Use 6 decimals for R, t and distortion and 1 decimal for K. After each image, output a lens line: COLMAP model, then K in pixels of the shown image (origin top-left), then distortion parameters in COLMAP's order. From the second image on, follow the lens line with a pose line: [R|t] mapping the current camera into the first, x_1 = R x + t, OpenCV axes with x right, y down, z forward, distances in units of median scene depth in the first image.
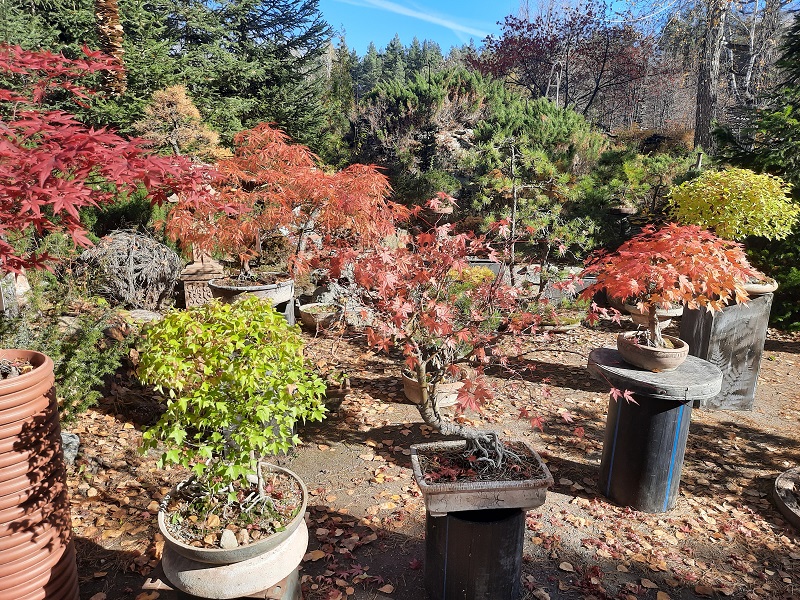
lens RADIAL K [[571.6, 0, 398.7], [0, 571.6, 303.2], [0, 0, 1]] dist [0.012282, -0.005313]
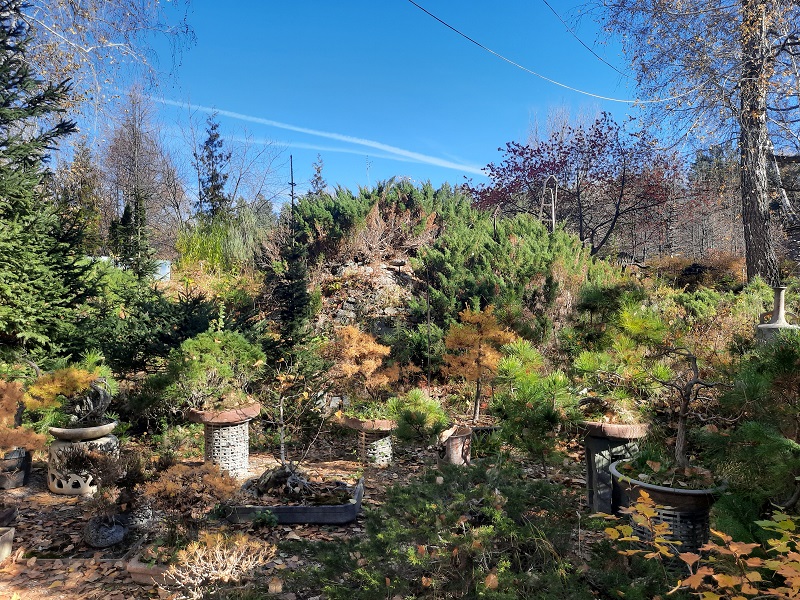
lens RADIAL K [[571.6, 0, 399.6], [0, 571.6, 295.8], [0, 0, 1]] dist [0.012282, -0.005313]
pose [[0.996885, -0.016316, -0.077157, 0.159538], [-0.002982, 0.969866, -0.243619, -0.088128], [0.078807, 0.243090, 0.966797, 0.329378]]
